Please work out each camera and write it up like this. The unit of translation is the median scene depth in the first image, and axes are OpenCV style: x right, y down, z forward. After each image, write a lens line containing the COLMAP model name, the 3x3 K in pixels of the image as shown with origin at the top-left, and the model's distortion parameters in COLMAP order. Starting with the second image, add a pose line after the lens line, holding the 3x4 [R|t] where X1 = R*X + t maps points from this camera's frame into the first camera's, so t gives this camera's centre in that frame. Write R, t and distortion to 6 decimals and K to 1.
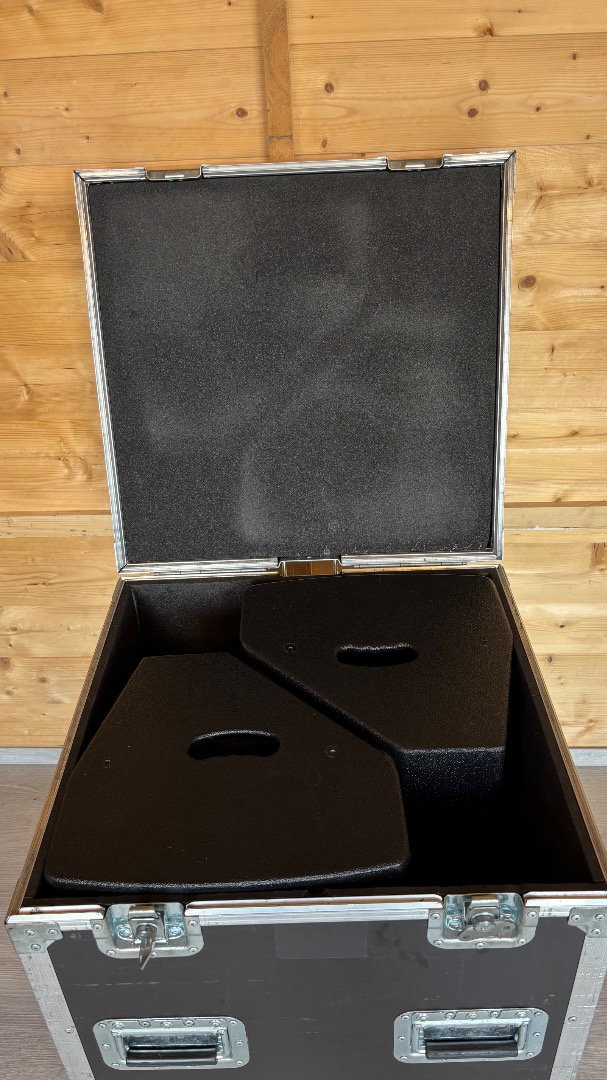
lens RADIAL K [[844.2, 0, 301.0], [0, 844.2, 541.9], [0, 0, 1]] dist [0.007282, 0.002273]
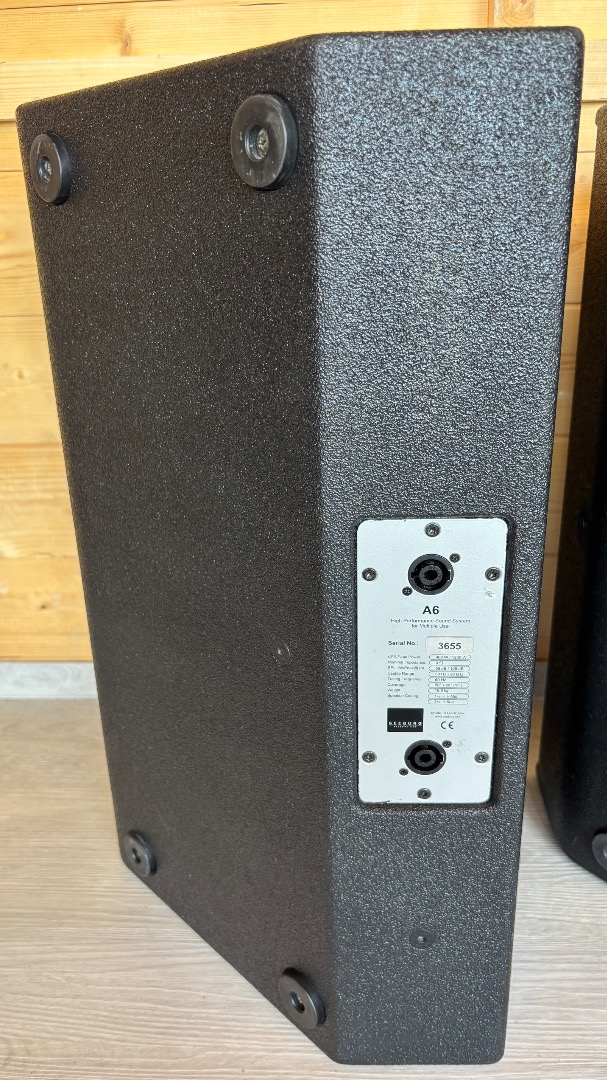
lens RADIAL K [[844.2, 0, 301.0], [0, 844.2, 541.9], [0, 0, 1]] dist [0.007282, 0.002273]
pose [[0.999855, 0.015929, -0.005958, -0.114152], [-0.016802, 0.979412, -0.201172, 0.347189], [0.002631, 0.201243, 0.979538, 0.592357]]
